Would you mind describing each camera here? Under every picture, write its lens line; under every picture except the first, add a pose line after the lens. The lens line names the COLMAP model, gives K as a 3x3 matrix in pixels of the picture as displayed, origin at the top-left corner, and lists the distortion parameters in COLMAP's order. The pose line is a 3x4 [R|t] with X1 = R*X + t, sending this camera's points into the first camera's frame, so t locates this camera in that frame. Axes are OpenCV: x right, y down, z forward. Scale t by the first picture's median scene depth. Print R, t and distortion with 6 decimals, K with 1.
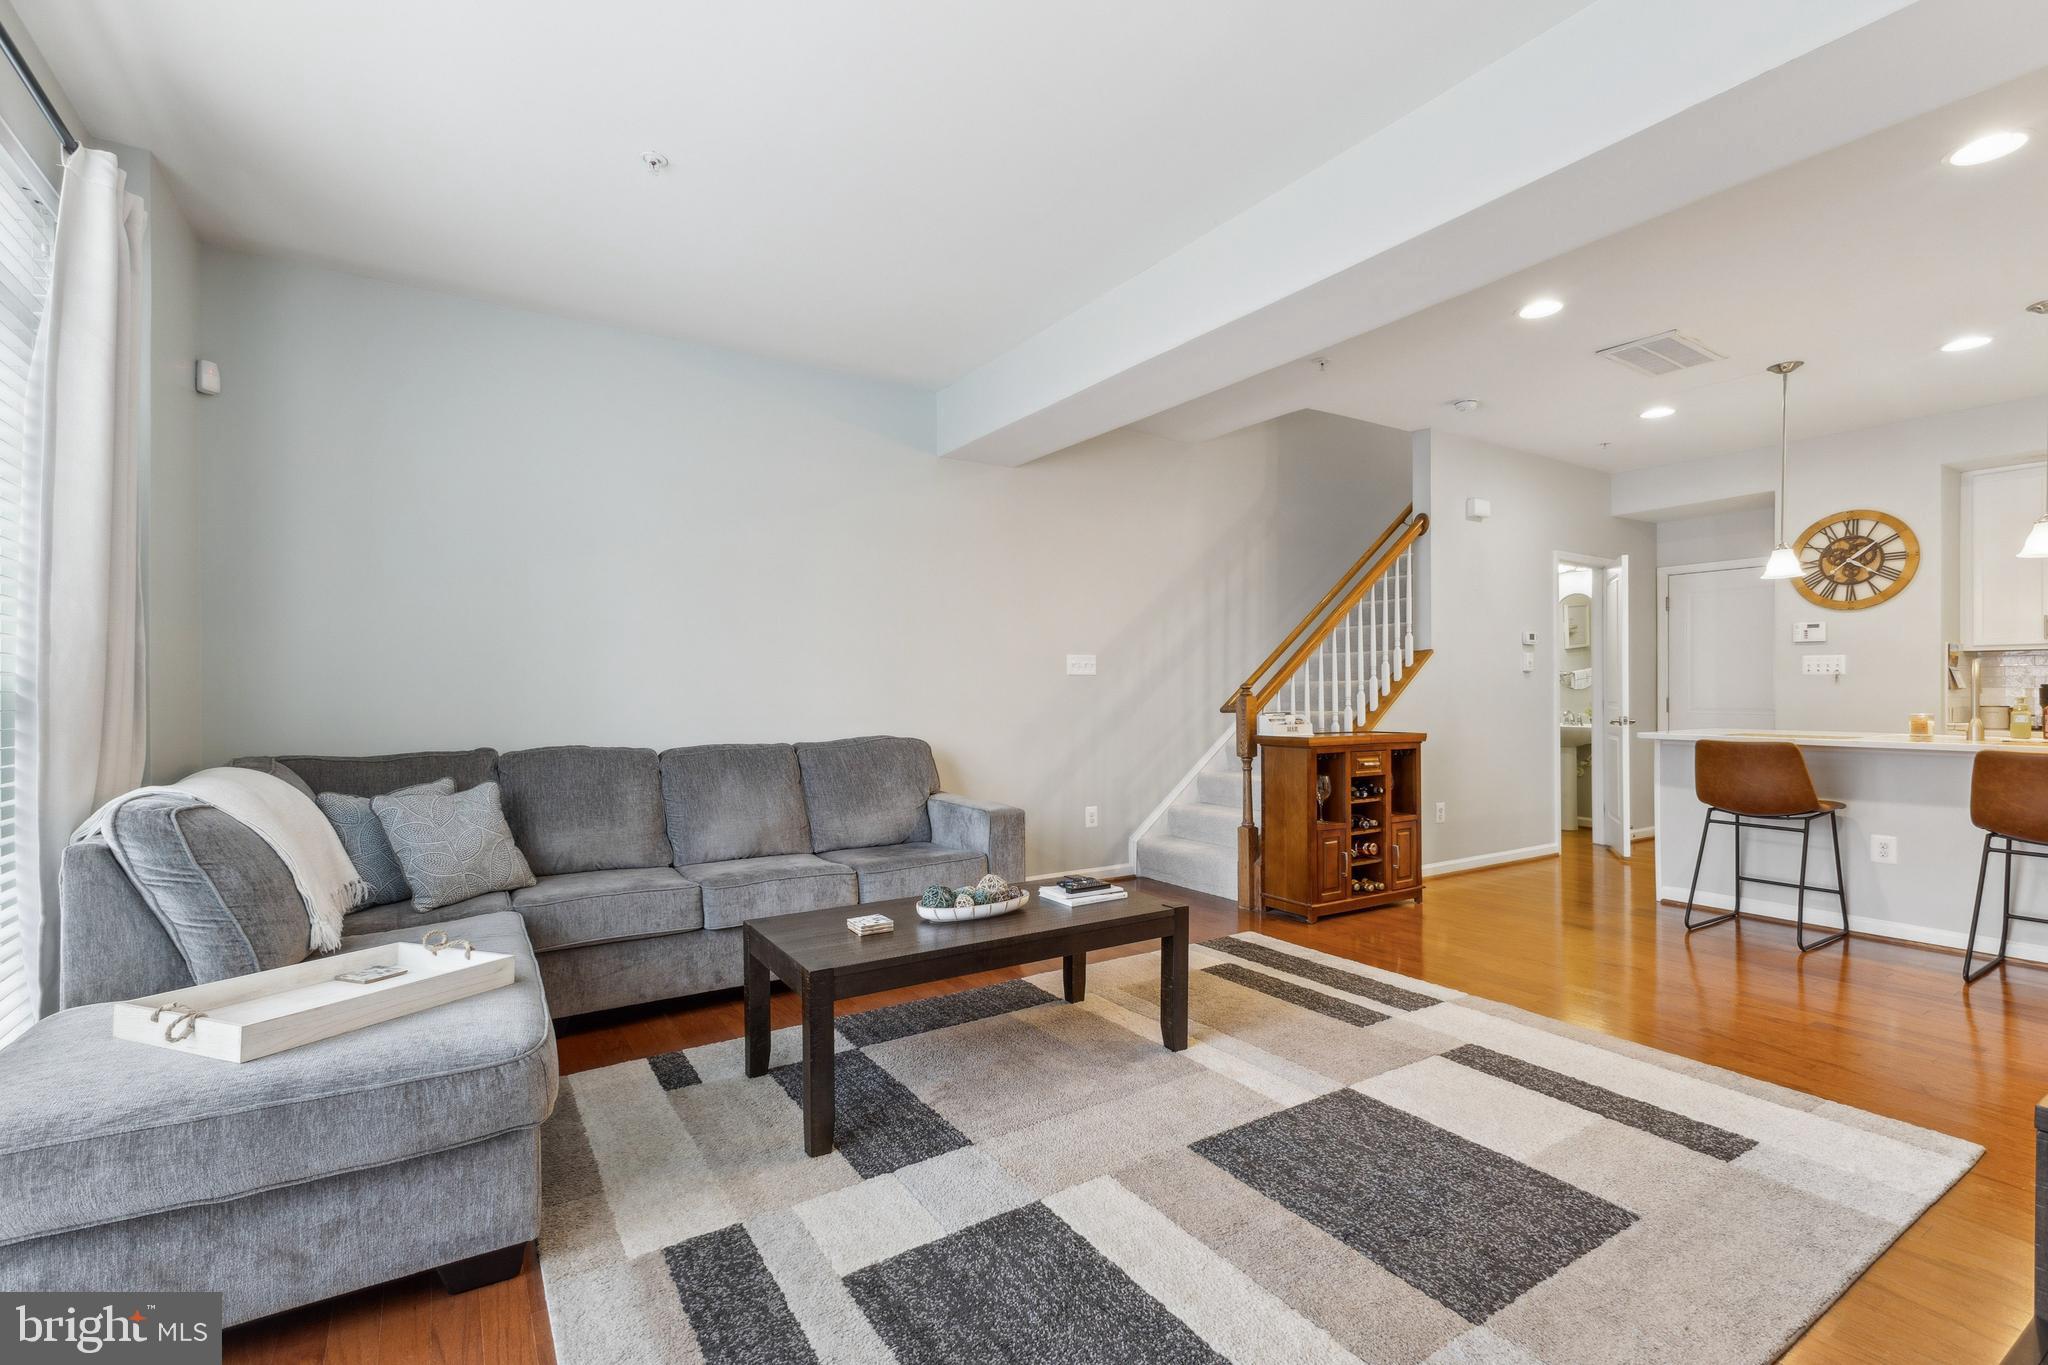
lens RADIAL K [[913.5, 0, 1012.0], [0, 913.5, 692.1], [0, 0, 1]] dist [0.011455, -0.001960]
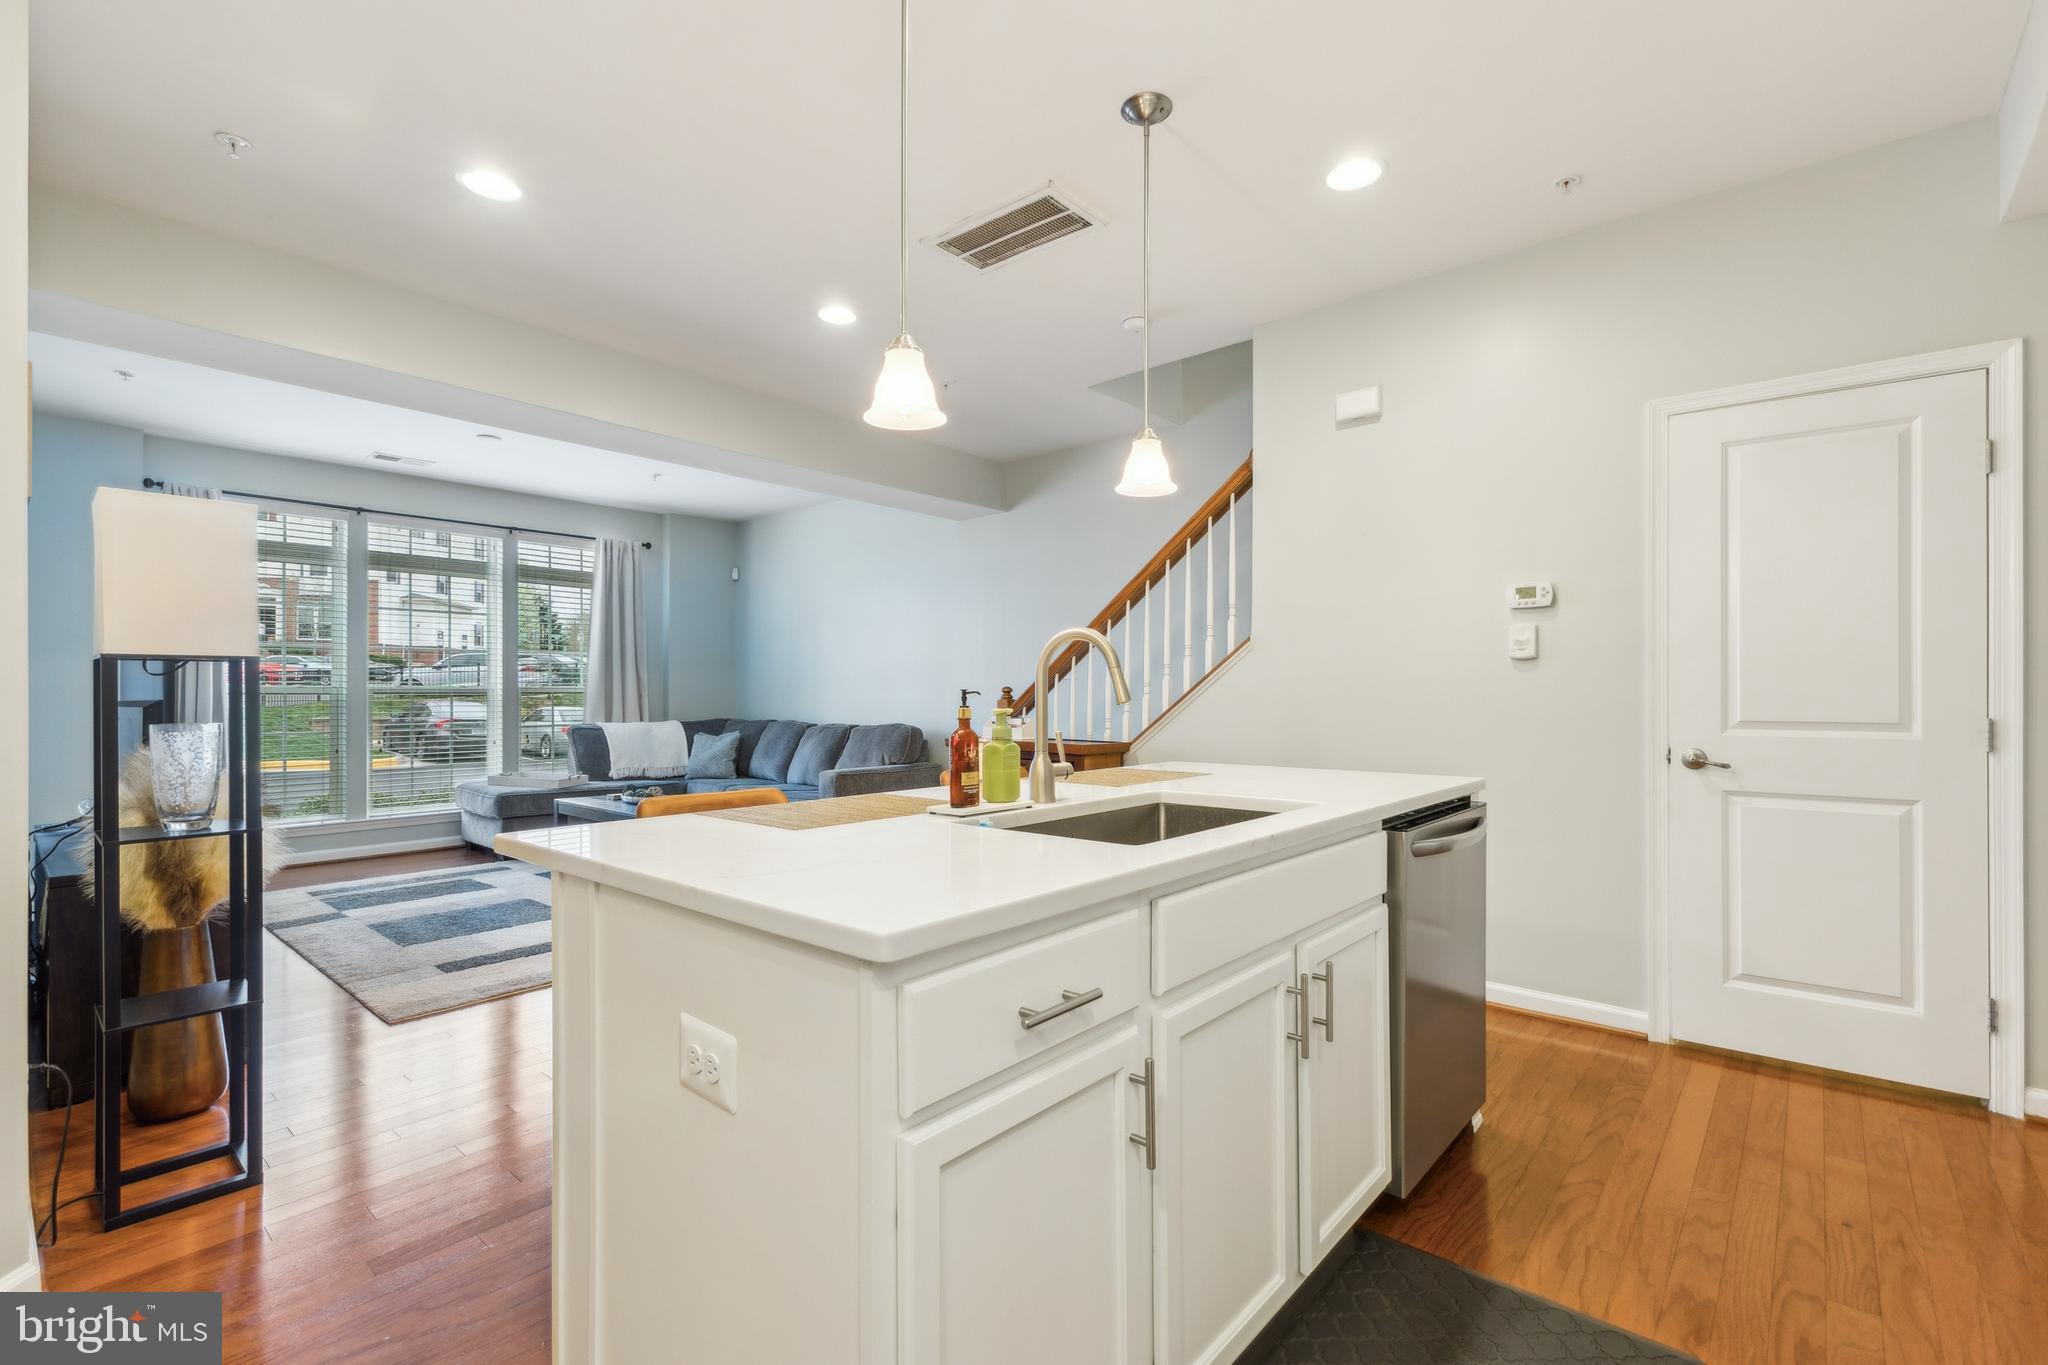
lens RADIAL K [[913.5, 0, 1024.6], [0, 913.5, 691.1], [0, 0, 1]] dist [0.011455, -0.001960]
pose [[0.285120, 0.000719, -0.958492, 1.449340], [0.000517, 0.999999, 0.000904, -0.006729], [0.958492, -0.000753, 0.285119, 0.825174]]
